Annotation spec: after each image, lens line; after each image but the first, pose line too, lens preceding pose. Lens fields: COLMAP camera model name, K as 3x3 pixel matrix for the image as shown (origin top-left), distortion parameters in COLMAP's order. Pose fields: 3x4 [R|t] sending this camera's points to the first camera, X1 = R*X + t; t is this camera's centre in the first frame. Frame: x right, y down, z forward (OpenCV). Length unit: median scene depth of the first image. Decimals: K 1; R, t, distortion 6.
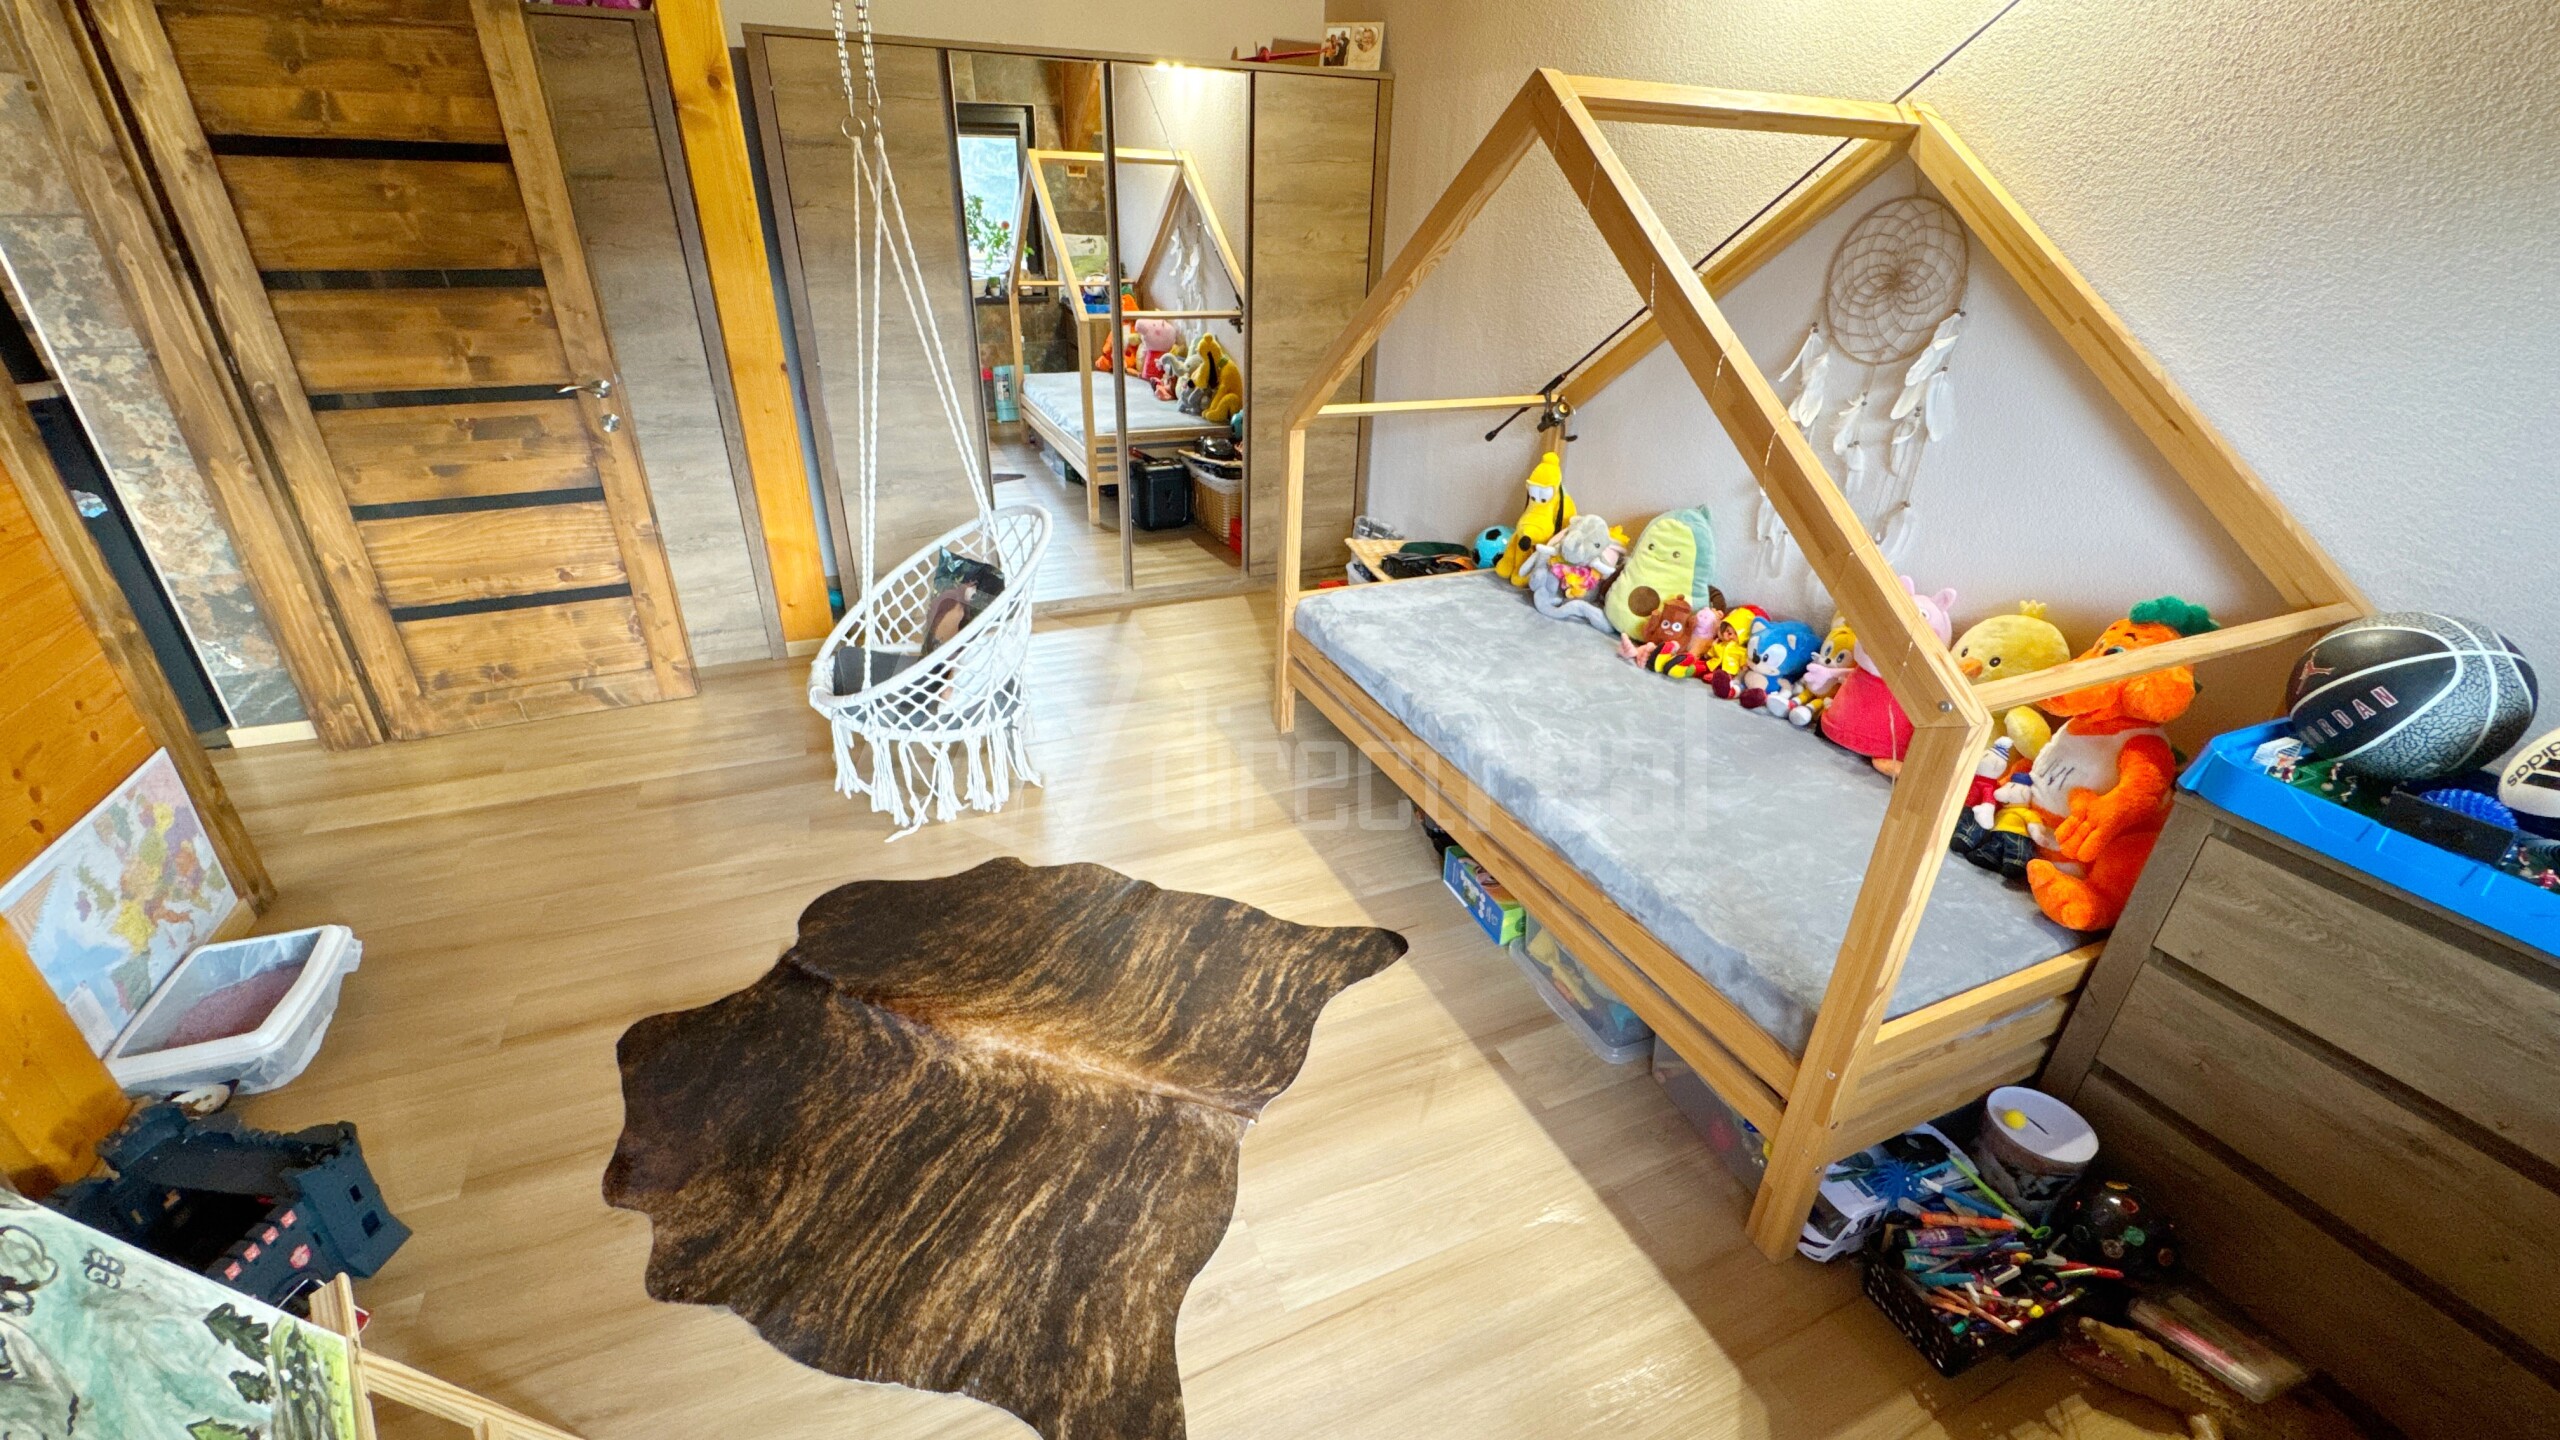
lens RADIAL K [[1023.9, 0, 1281.8], [0, 1023.9, 724.0], [0, 0, 1]] dist [-0.002468, -0.000320]
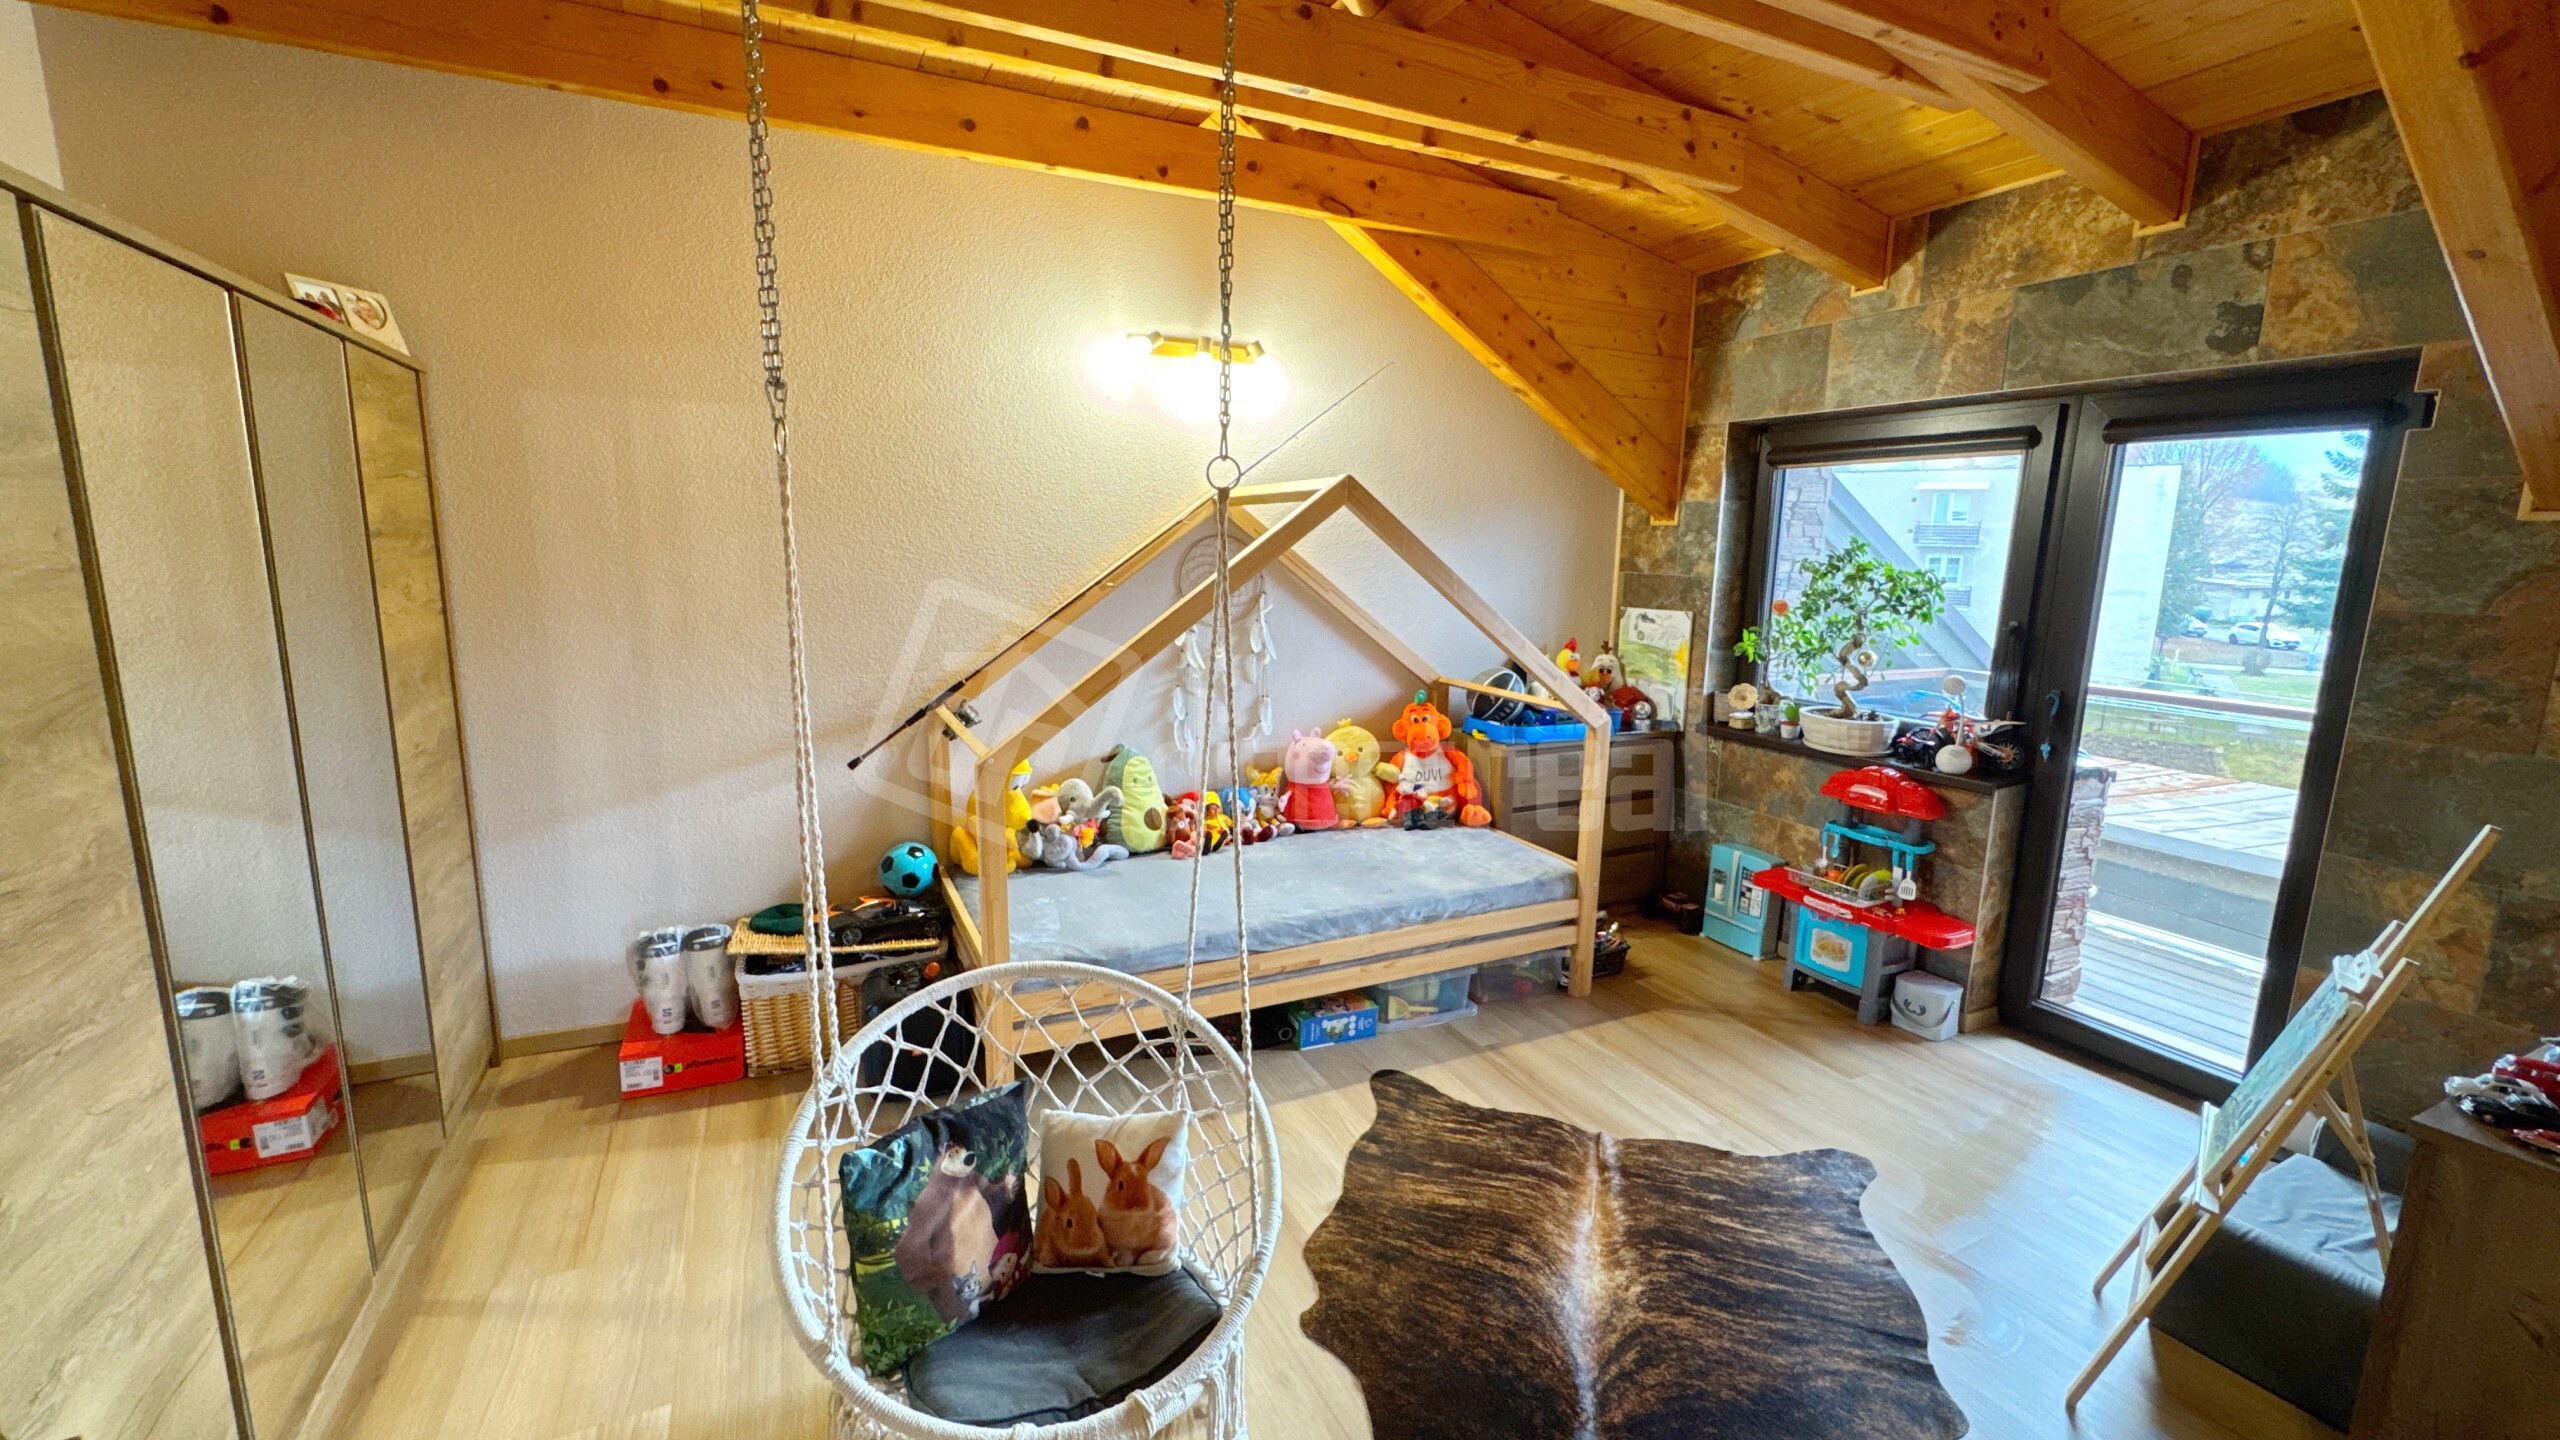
lens RADIAL K [[1023.9, 0, 1277.4], [0, 1023.9, 714.5], [0, 0, 1]] dist [-0.002468, -0.000320]
pose [[-0.038699, -0.193198, 0.980396, -1.238342], [0.441025, 0.877098, 0.190251, -0.569603], [-0.896660, 0.439742, 0.051262, 1.016527]]
